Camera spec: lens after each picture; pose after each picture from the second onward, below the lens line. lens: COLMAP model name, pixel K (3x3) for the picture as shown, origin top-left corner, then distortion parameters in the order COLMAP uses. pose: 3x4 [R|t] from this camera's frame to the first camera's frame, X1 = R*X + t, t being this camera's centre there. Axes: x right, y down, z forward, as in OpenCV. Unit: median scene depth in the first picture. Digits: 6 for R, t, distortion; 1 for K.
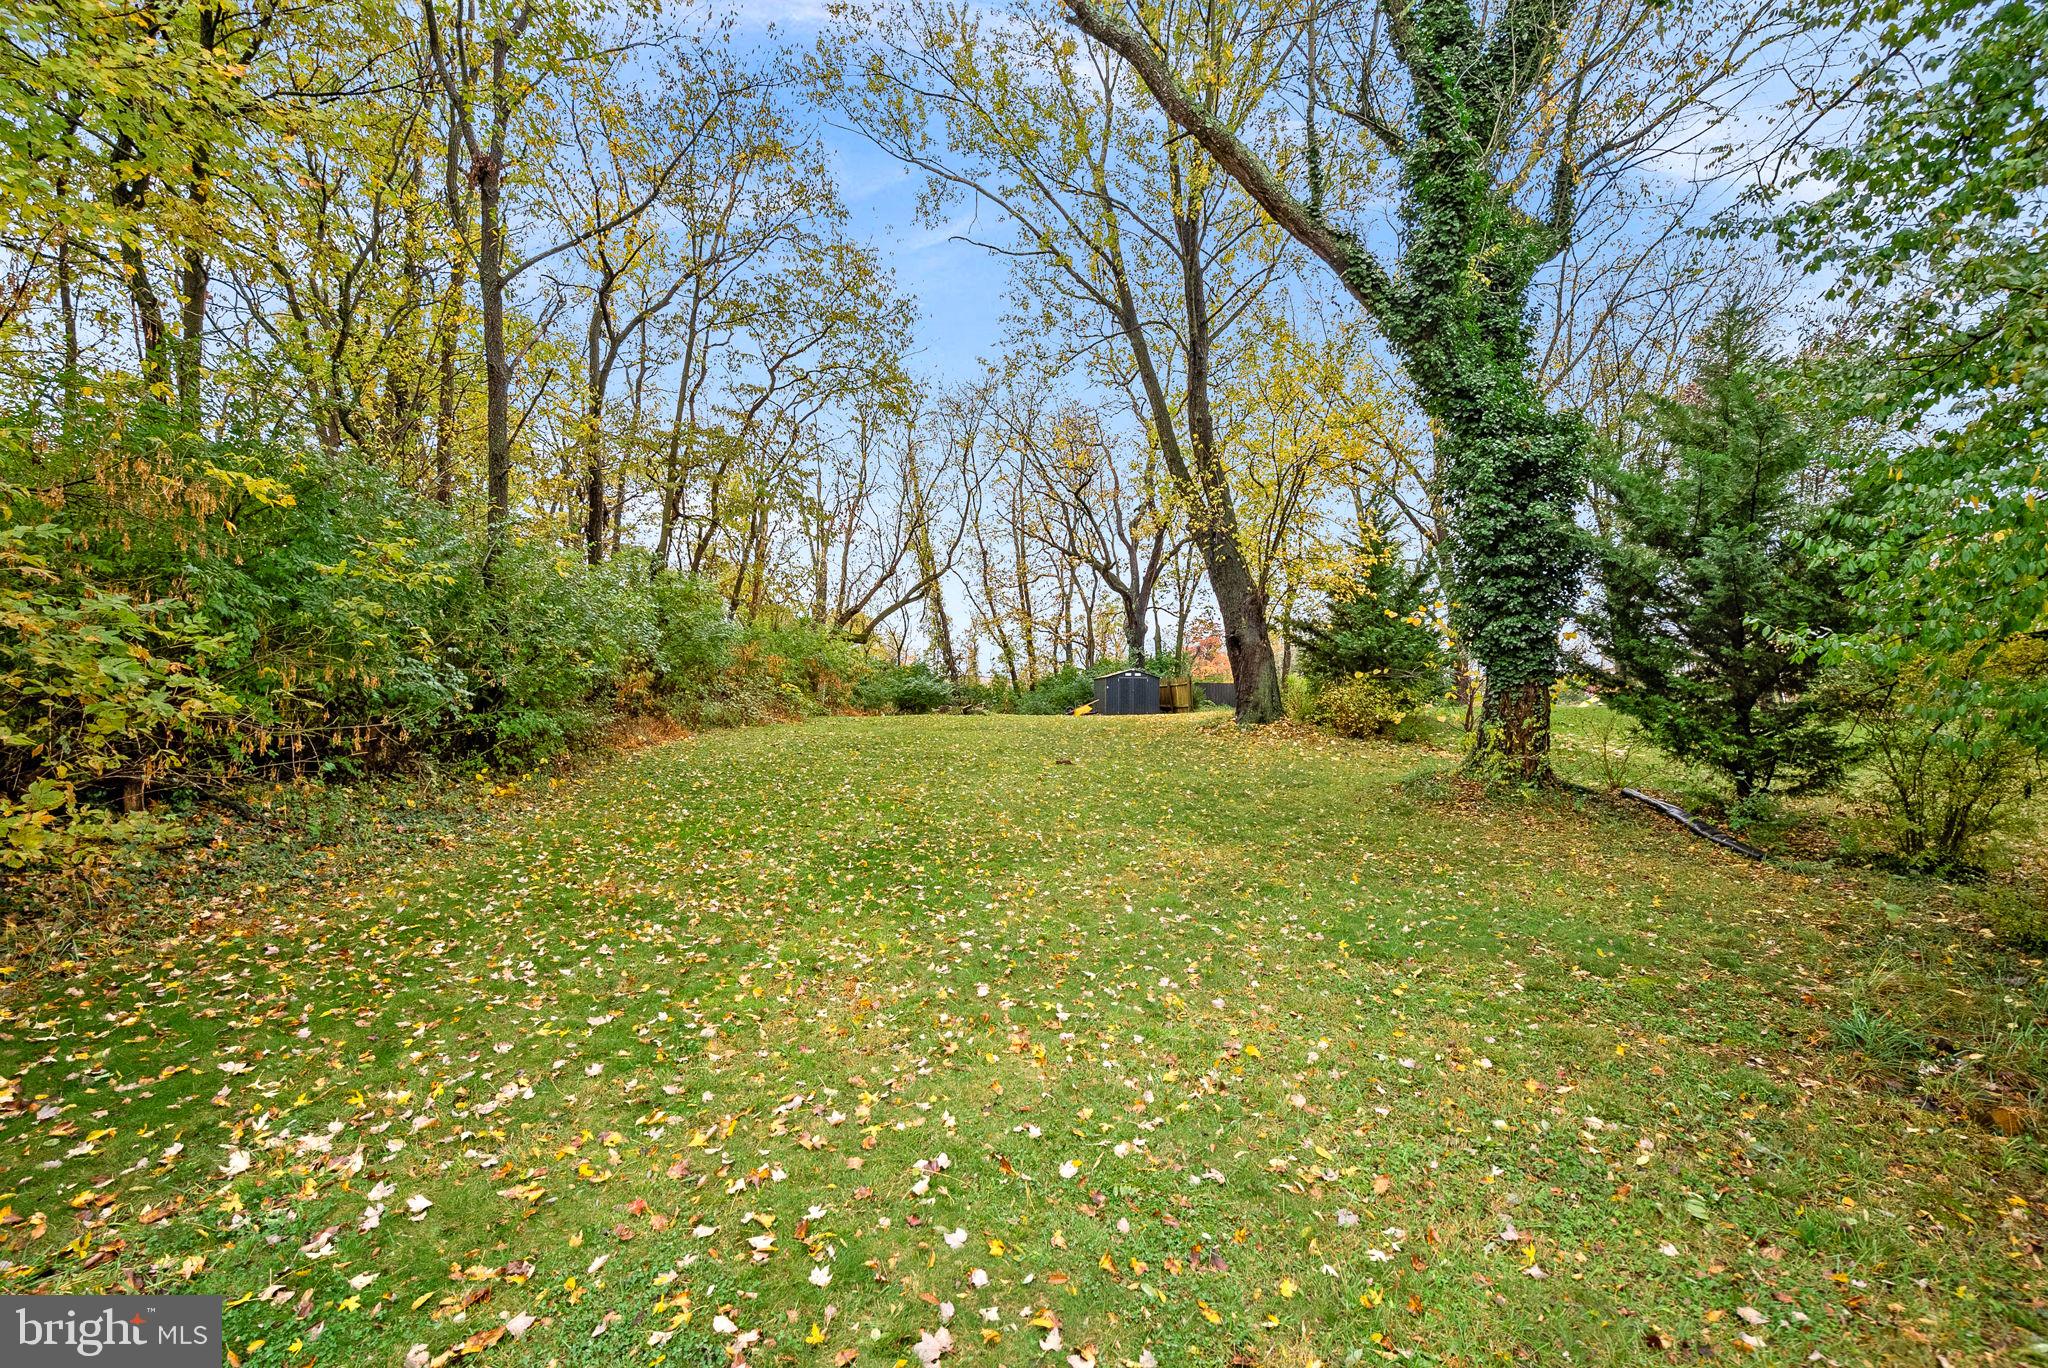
lens RADIAL K [[944.0, 0, 1024.2], [0, 944.0, 677.7], [0, 0, 1]] dist [-0.000636, 0.001108]
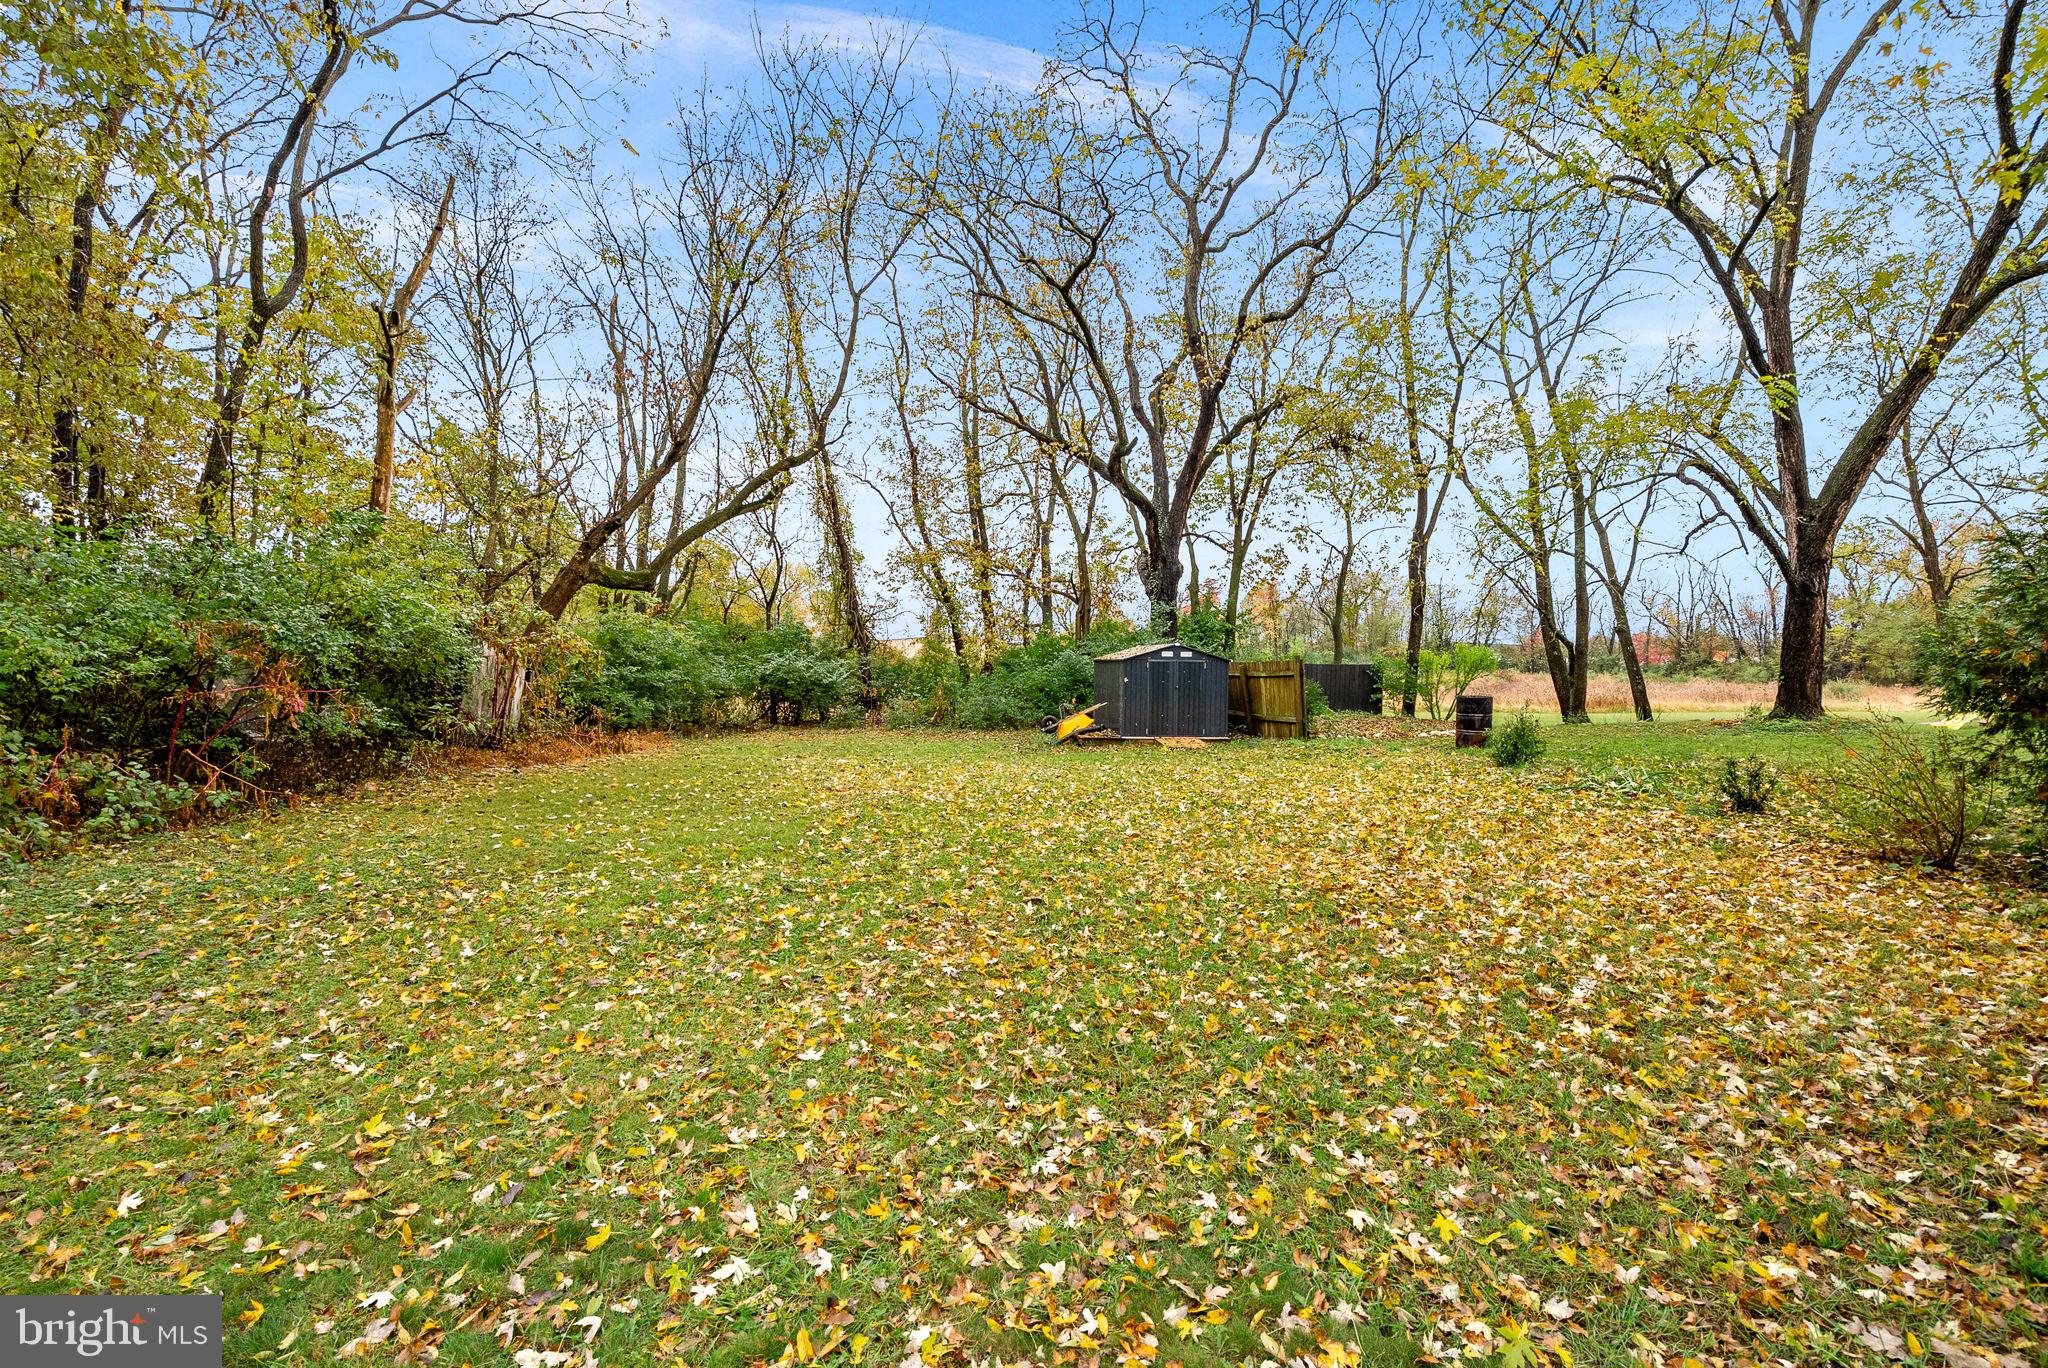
lens RADIAL K [[944.0, 0, 1016.5], [0, 944.0, 673.3], [0, 0, 1]] dist [-0.000636, 0.001108]
pose [[0.999851, 0.007165, 0.015696, 0.022062], [-0.007667, 0.999455, 0.032120, -0.006761], [-0.015457, -0.032235, 0.999361, 0.474742]]
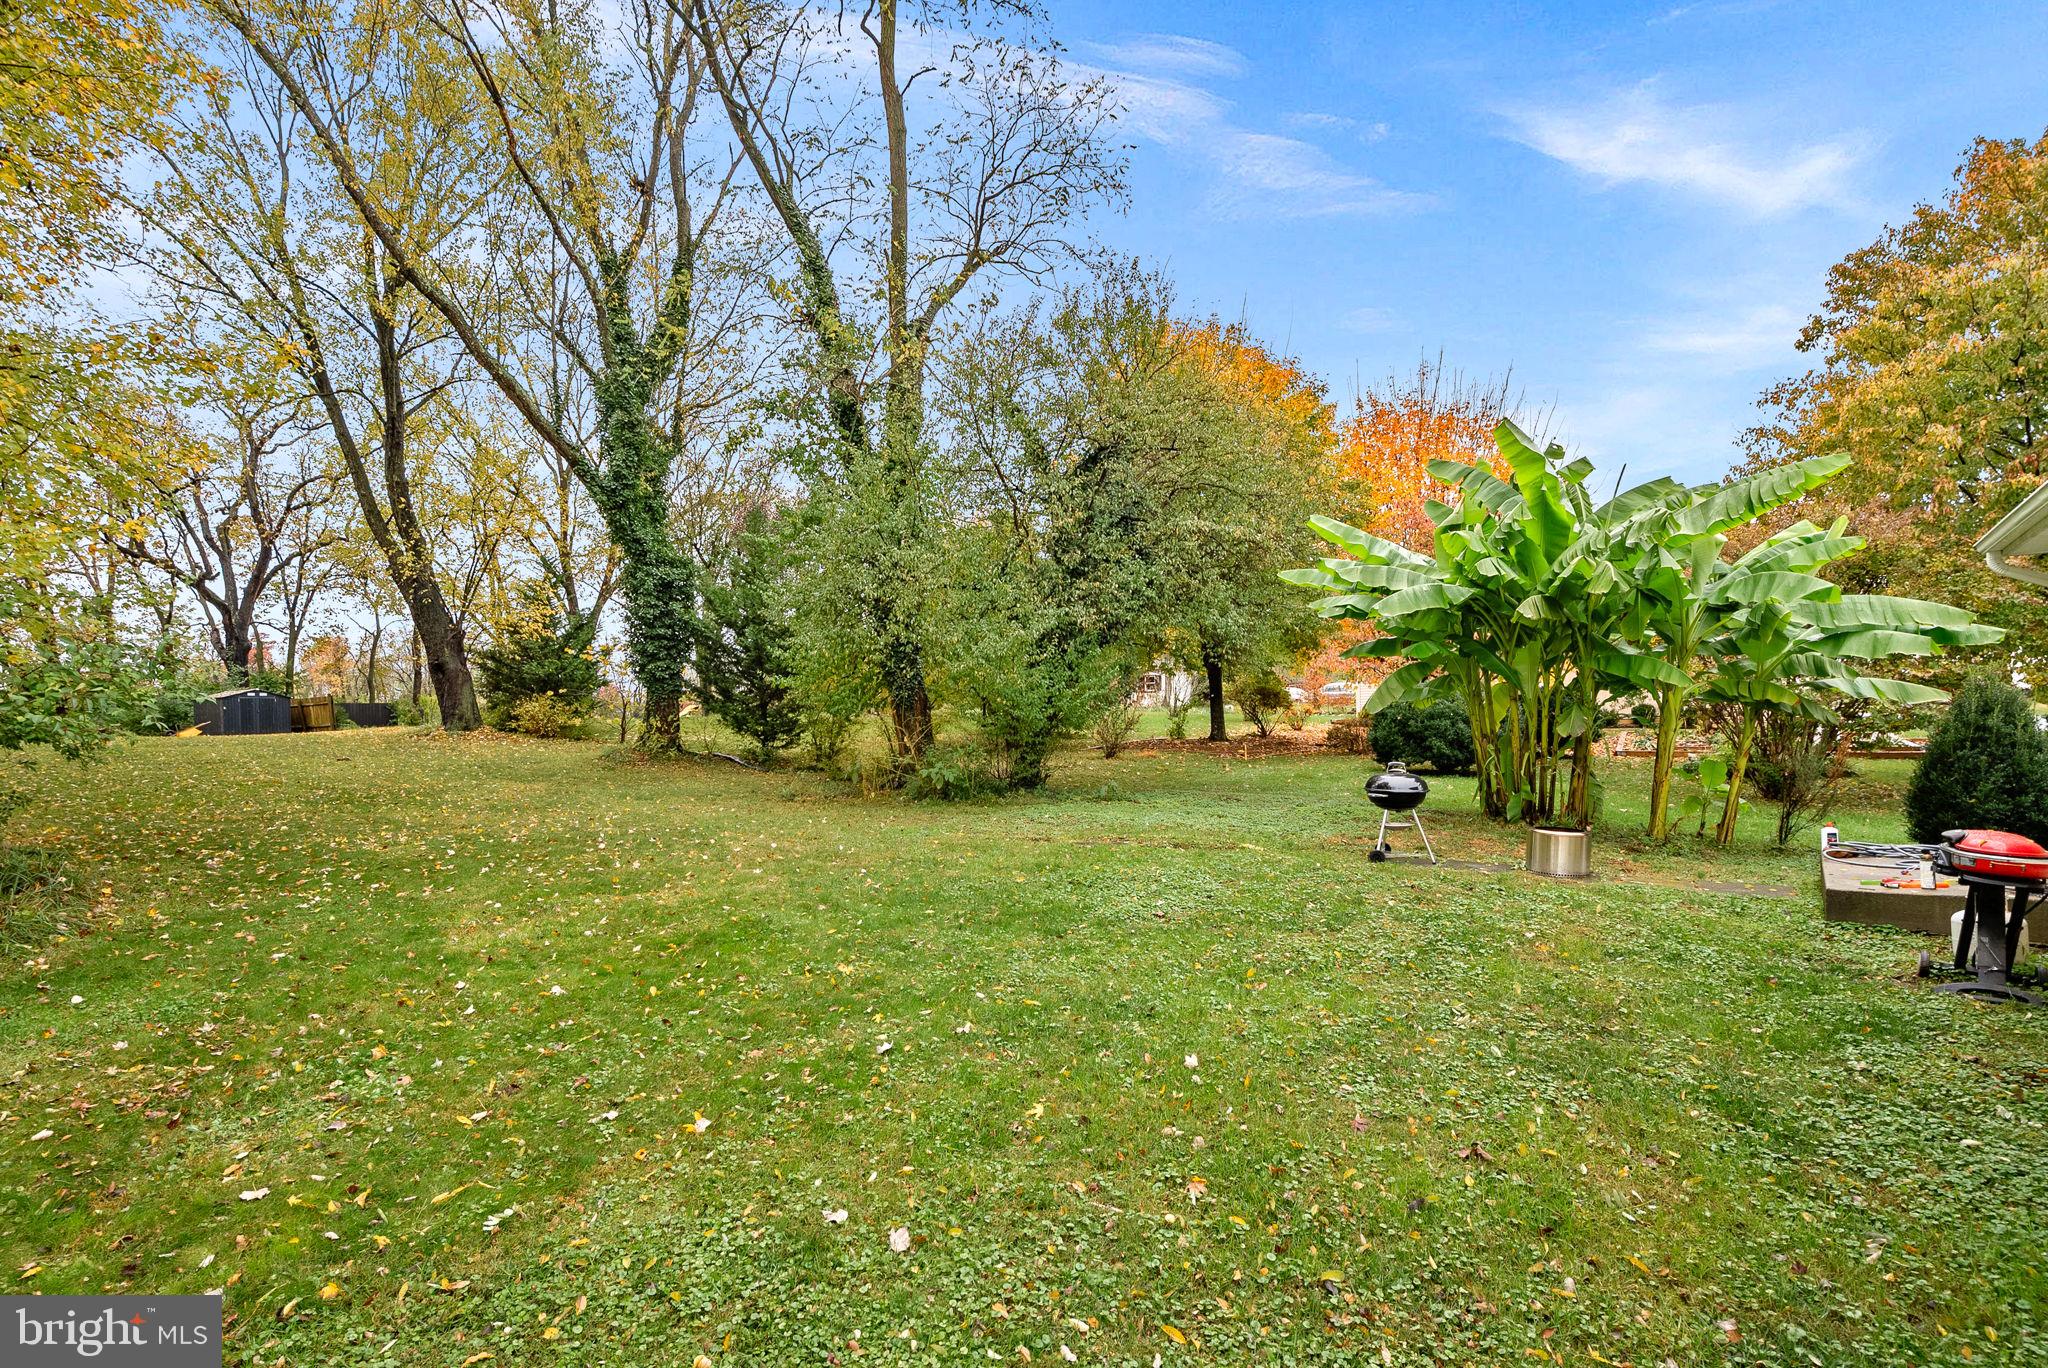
lens RADIAL K [[944.0, 0, 1004.3], [0, 944.0, 735.3], [0, 0, 1]] dist [-0.000636, 0.001108]
pose [[0.636933, -0.033051, 0.770210, -0.132538], [0.002750, 0.999172, 0.040602, 0.001872], [-0.770914, -0.023743, 0.636496, -0.191720]]
